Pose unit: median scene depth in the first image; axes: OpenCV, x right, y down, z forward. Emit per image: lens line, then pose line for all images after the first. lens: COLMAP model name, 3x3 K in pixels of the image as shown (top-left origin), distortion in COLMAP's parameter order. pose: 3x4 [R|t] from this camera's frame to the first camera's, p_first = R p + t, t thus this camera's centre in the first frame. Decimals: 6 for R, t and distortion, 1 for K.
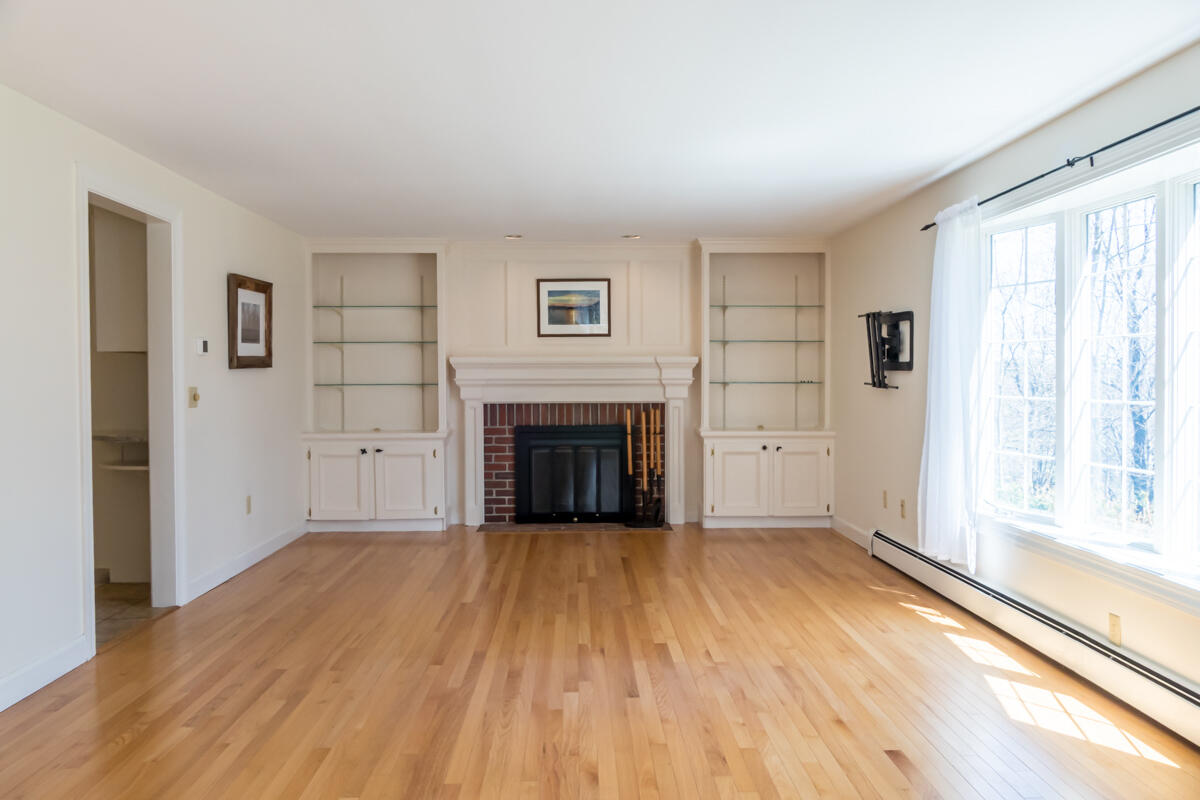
lens RADIAL K [[859.1, 0, 629.1], [0, 859.1, 393.7], [0, 0, 1]] dist [-0.015322, 0.011395]
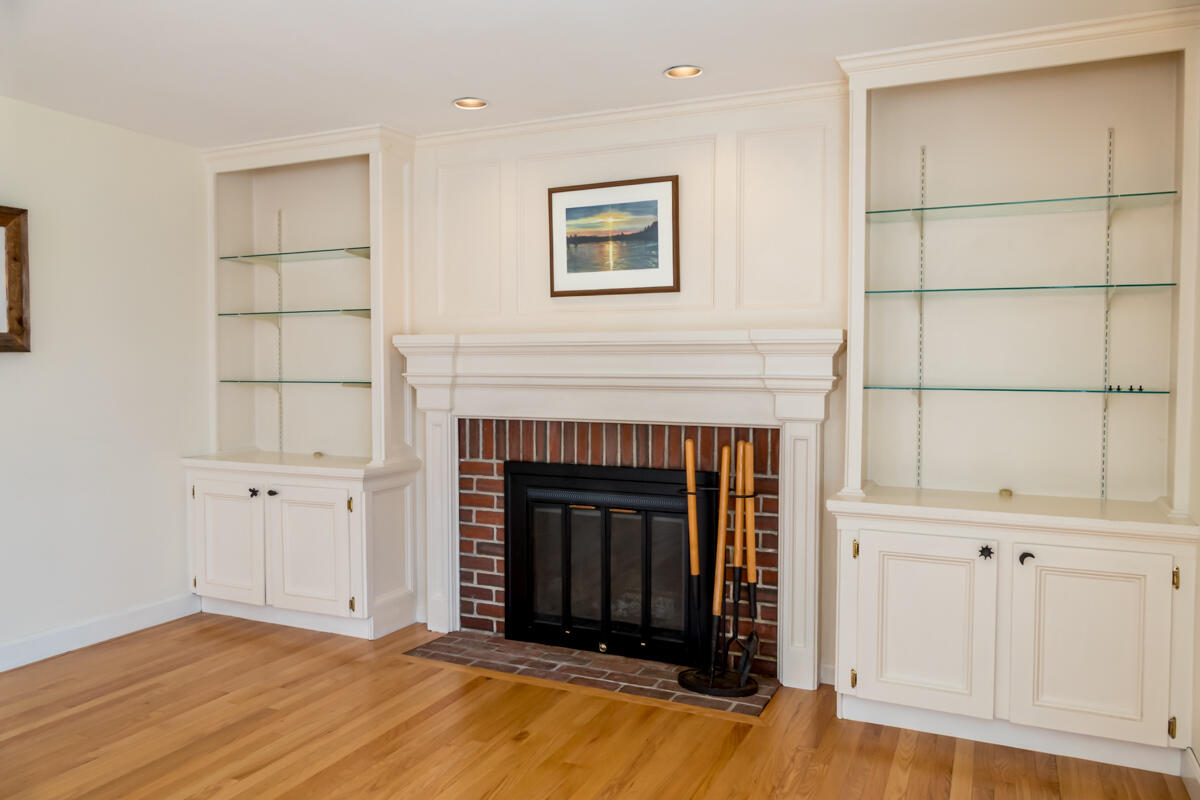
lens RADIAL K [[859.1, 0, 629.1], [0, 859.1, 393.7], [0, 0, 1]] dist [-0.015322, 0.011395]
pose [[0.884618, 0.020037, -0.465885, 0.189980], [-0.015876, 0.999791, 0.012855, -0.013237], [0.466045, -0.003976, 0.884752, 0.551567]]
